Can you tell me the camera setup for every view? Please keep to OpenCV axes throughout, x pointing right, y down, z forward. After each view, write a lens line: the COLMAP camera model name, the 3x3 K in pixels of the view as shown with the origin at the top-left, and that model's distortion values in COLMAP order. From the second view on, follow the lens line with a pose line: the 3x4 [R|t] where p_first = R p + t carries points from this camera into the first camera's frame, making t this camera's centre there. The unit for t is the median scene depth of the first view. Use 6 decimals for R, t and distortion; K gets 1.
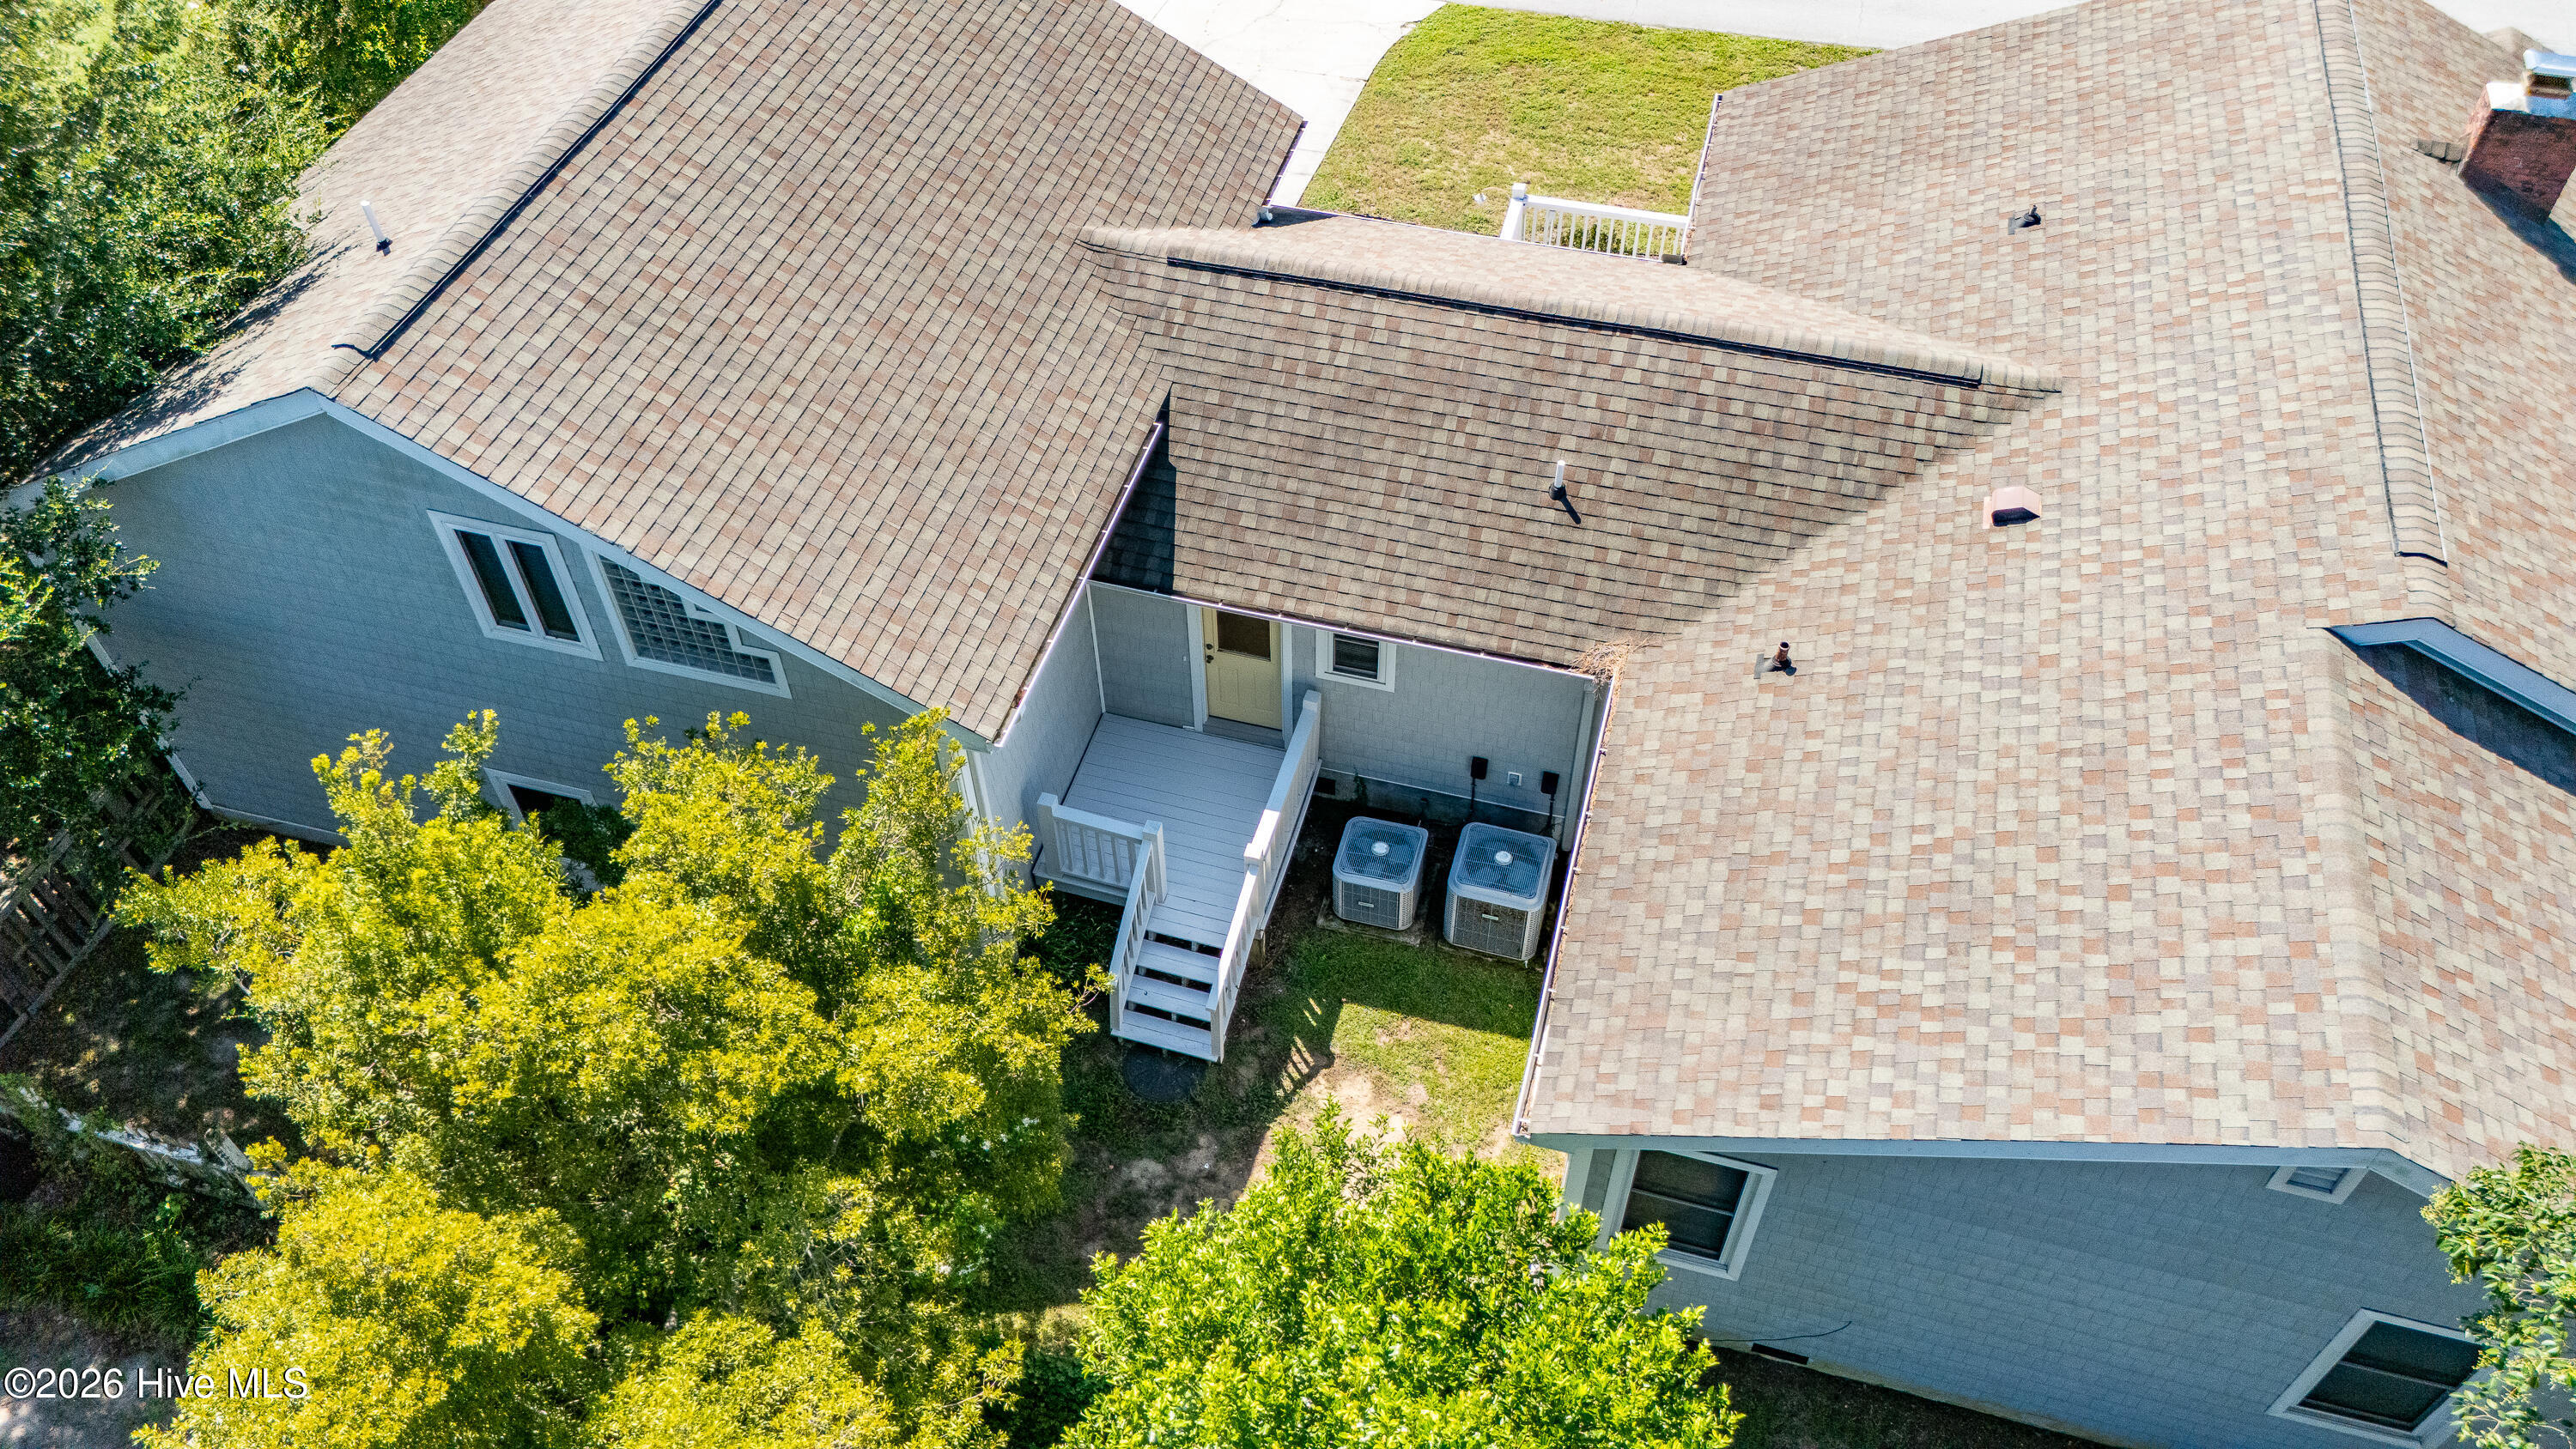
lens RADIAL K [[1891.5, 0, 1286.9], [0, 1891.5, 724.5], [0, 0, 1]] dist [0.076259, -0.072413]
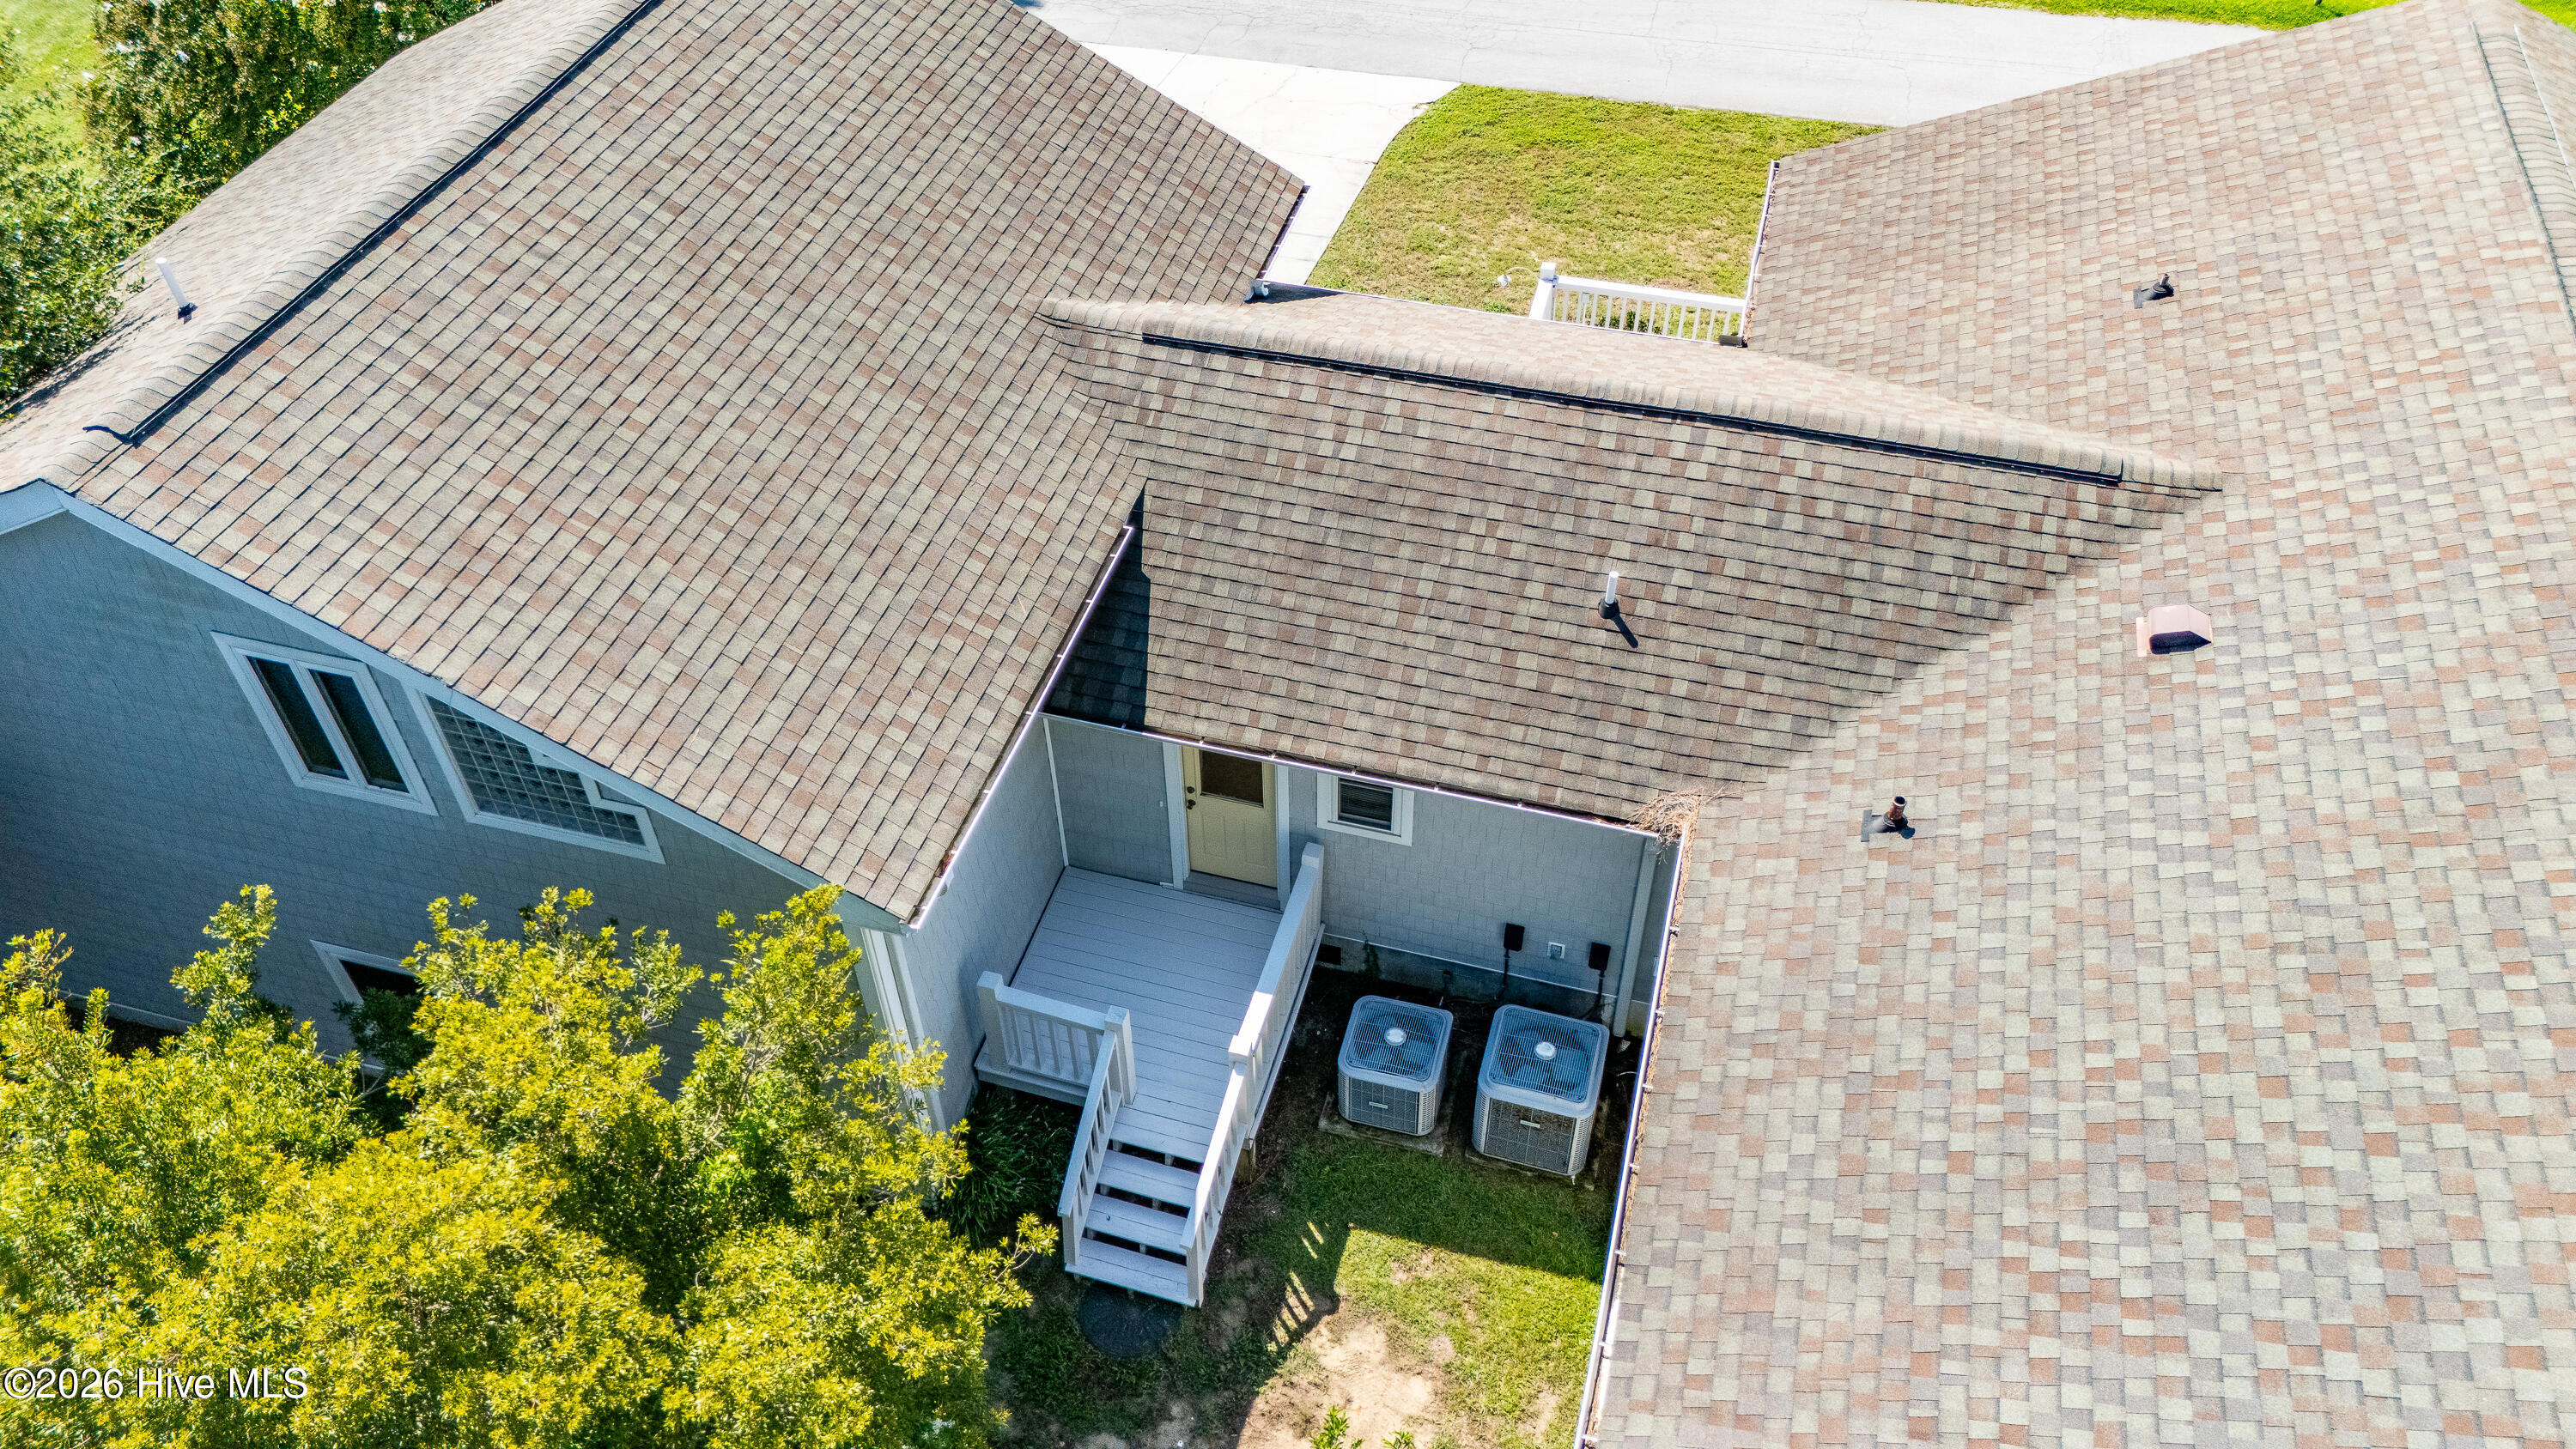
lens RADIAL K [[1891.5, 0, 1286.9], [0, 1891.5, 724.5], [0, 0, 1]] dist [0.076259, -0.072413]
pose [[0.999989, 0.001709, -0.004381, 0.006361], [-0.001956, 0.998375, -0.056948, -0.027066], [0.004277, 0.056956, 0.998368, 0.191088]]
